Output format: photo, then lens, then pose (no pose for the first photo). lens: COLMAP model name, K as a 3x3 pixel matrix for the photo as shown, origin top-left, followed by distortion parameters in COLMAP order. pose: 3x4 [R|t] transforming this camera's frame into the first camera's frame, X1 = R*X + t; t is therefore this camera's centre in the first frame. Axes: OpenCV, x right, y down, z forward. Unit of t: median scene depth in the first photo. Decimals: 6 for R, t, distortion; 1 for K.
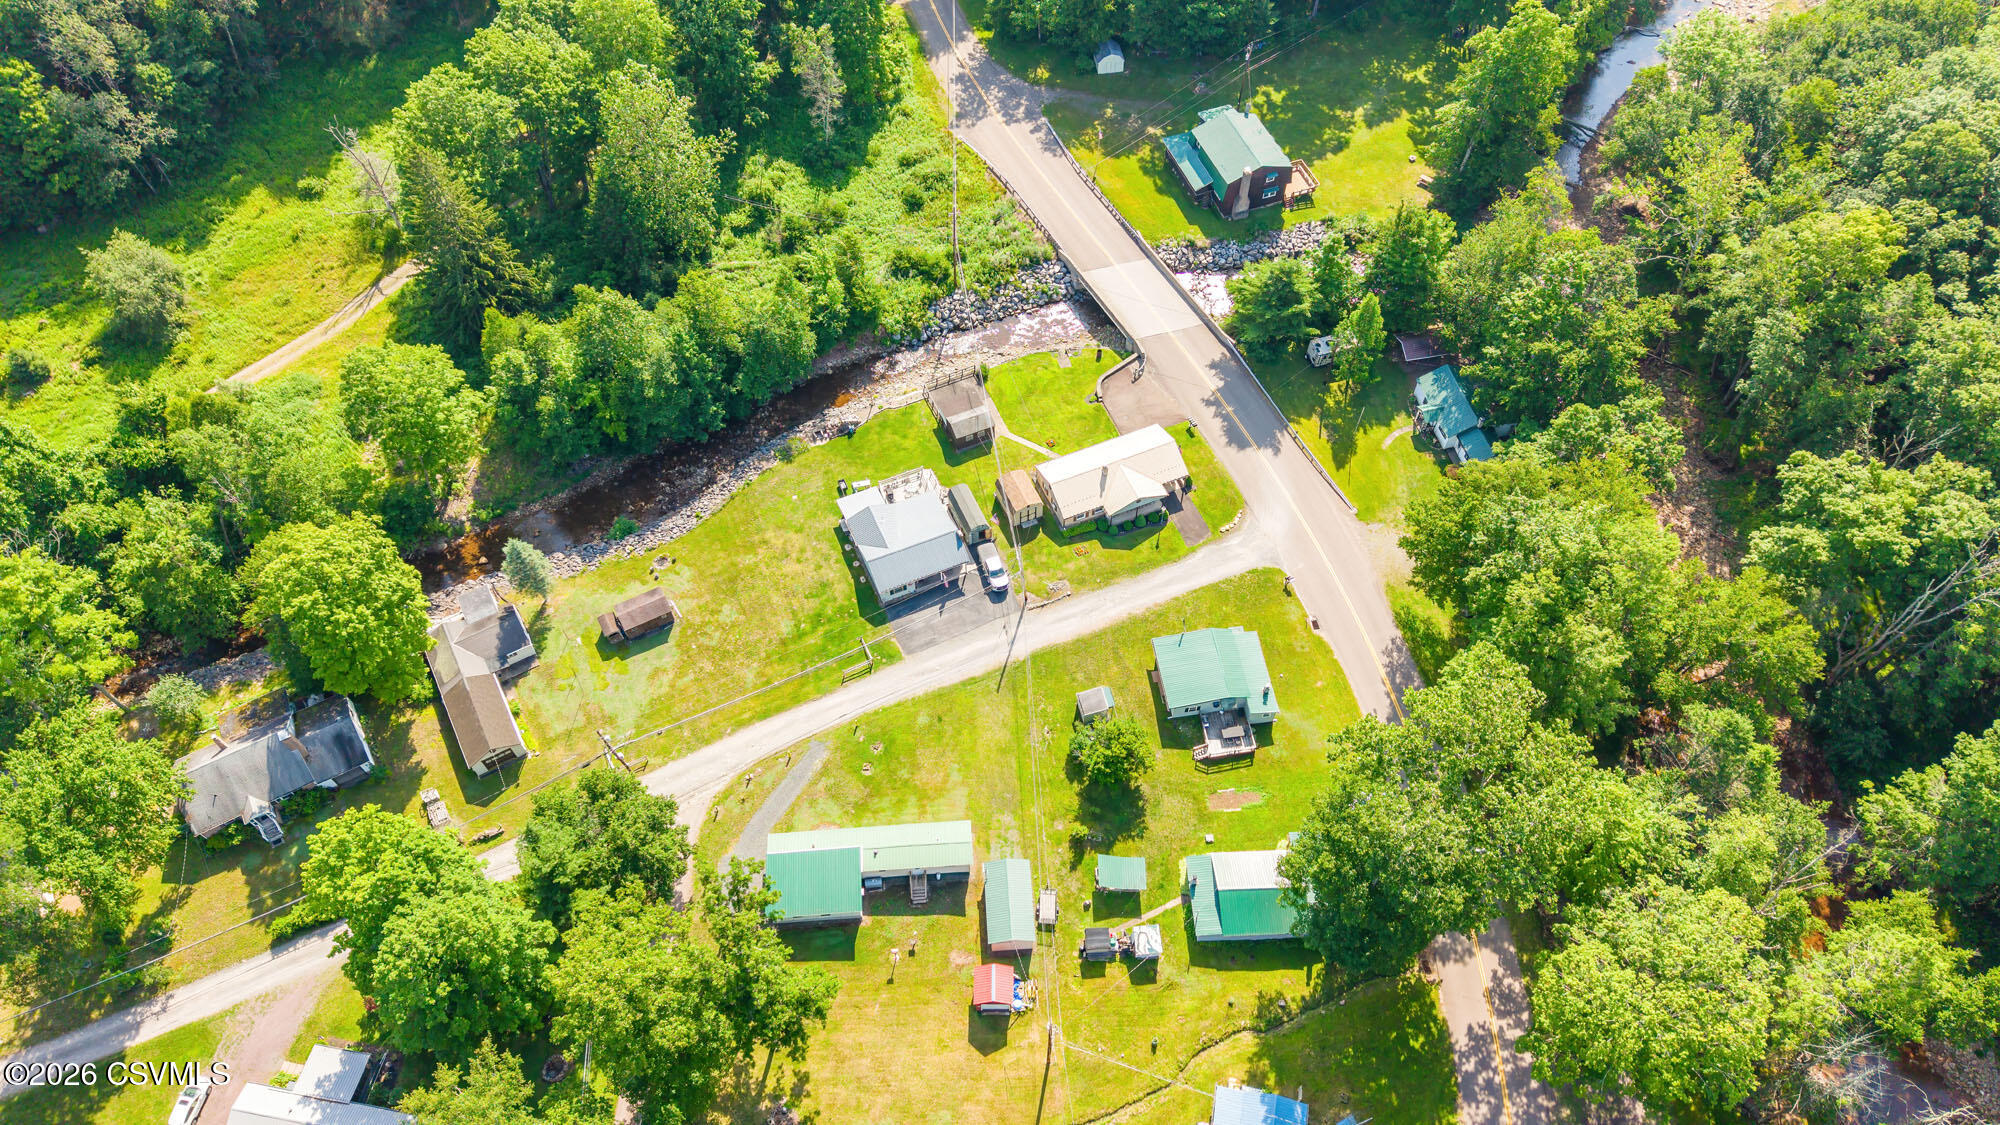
lens RADIAL K [[1353.0, 0, 990.1], [0, 1353.0, 555.2], [0, 0, 1]] dist [0.141945, -0.382201]
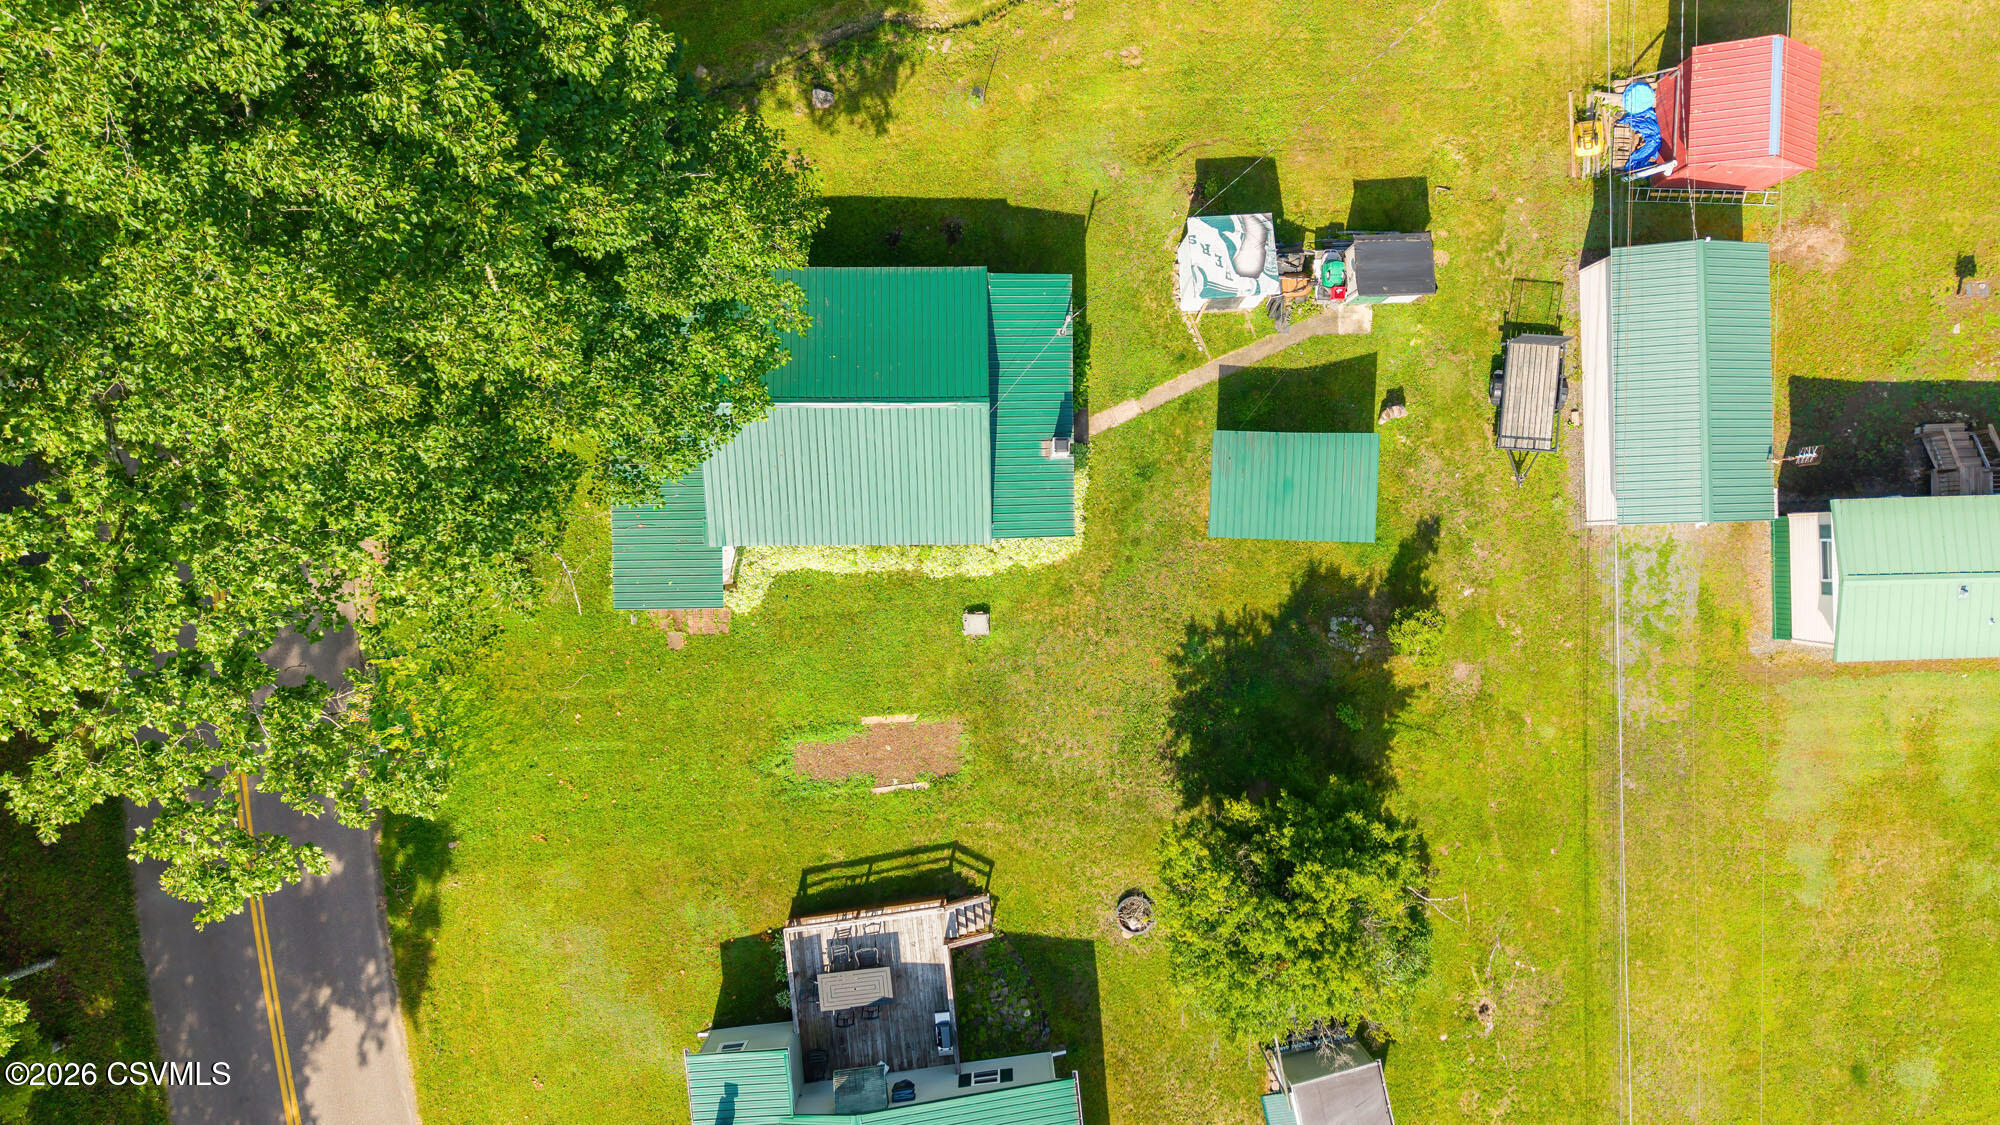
lens RADIAL K [[1304.6, 0, 1000.0], [0, 1304.6, 562.5], [0, 0, 1]] dist [0.045430, -0.045680]
pose [[-0.999400, -0.034238, -0.005323, 0.140272], [0.026017, -0.842963, 0.537342, 0.052916], [-0.022885, 0.536881, 0.843347, 0.660004]]
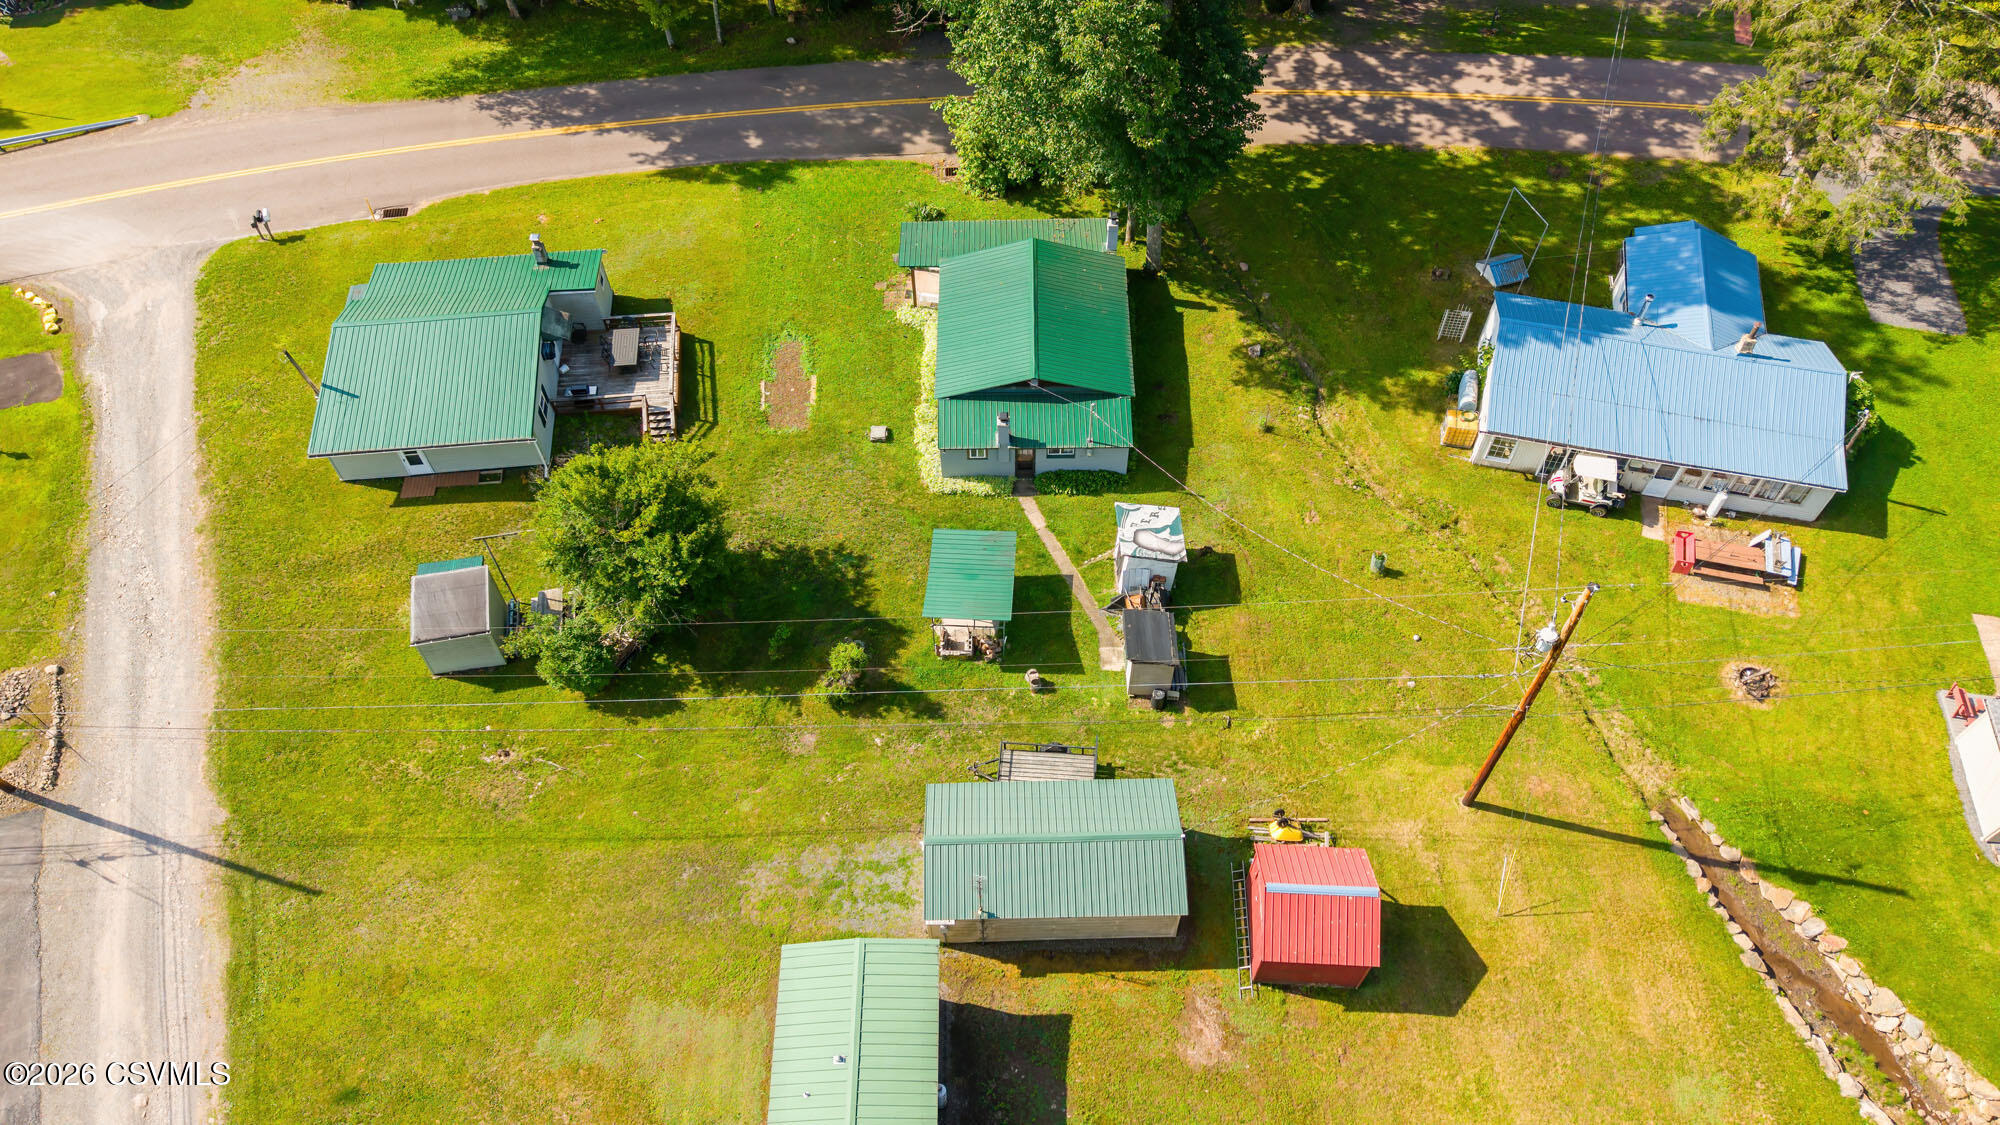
lens RADIAL K [[1351.0, 0, 1018.4], [0, 1351.0, 560.9], [0, 0, 1]] dist [0.062947, -0.086408]
pose [[0.036970, -0.799734, 0.599215, -0.105042], [0.838918, 0.350657, 0.416241, 0.075256], [-0.543001, 0.487303, 0.683875, 0.633791]]
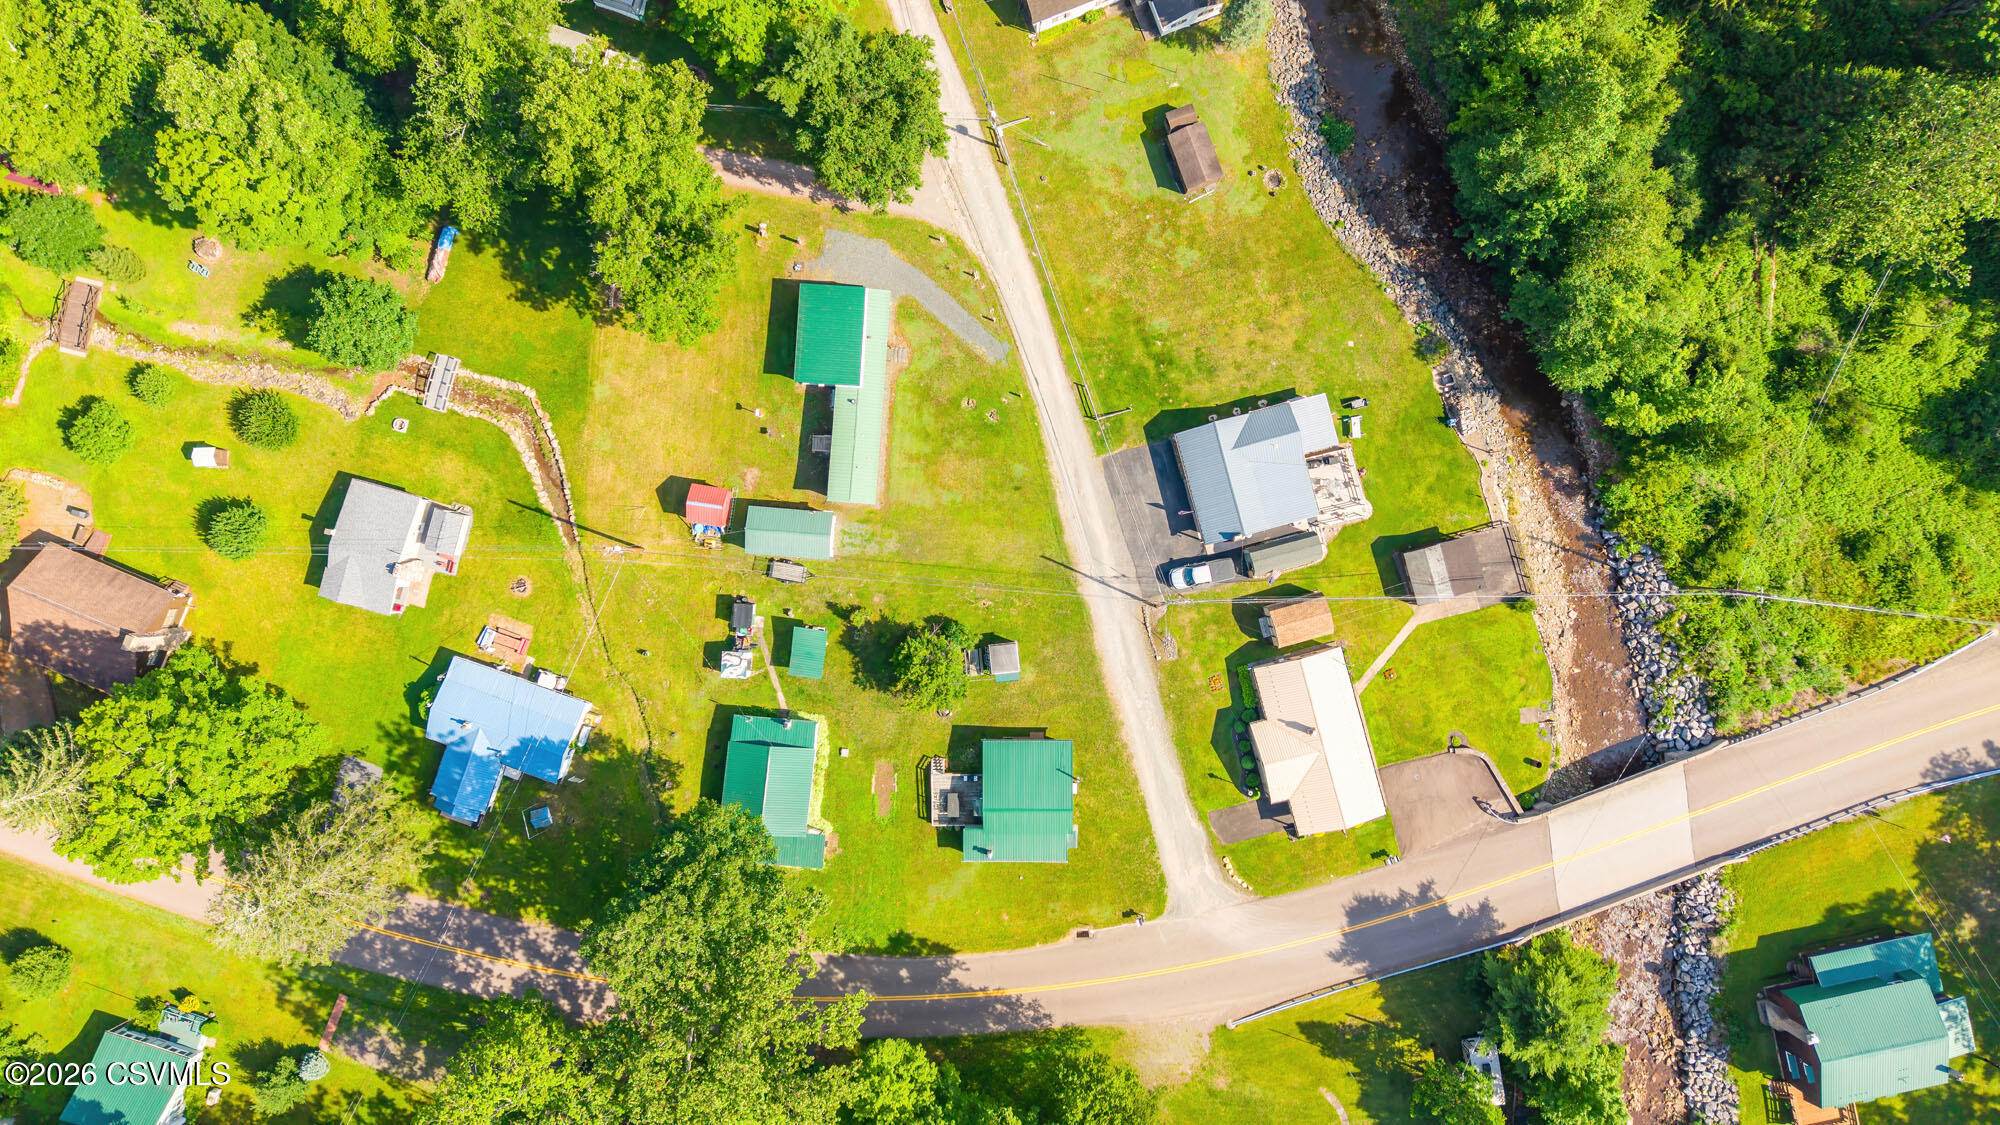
lens RADIAL K [[1361.5, 0, 1000.0], [0, 1361.5, 562.5], [0, 0, 1]] dist [0.047546, -0.062562]
pose [[-0.136539, 0.990531, 0.014358, 0.000526], [-0.818406, -0.120956, 0.561767, -0.356983], [0.558184, 0.064953, 0.827171, 0.234674]]
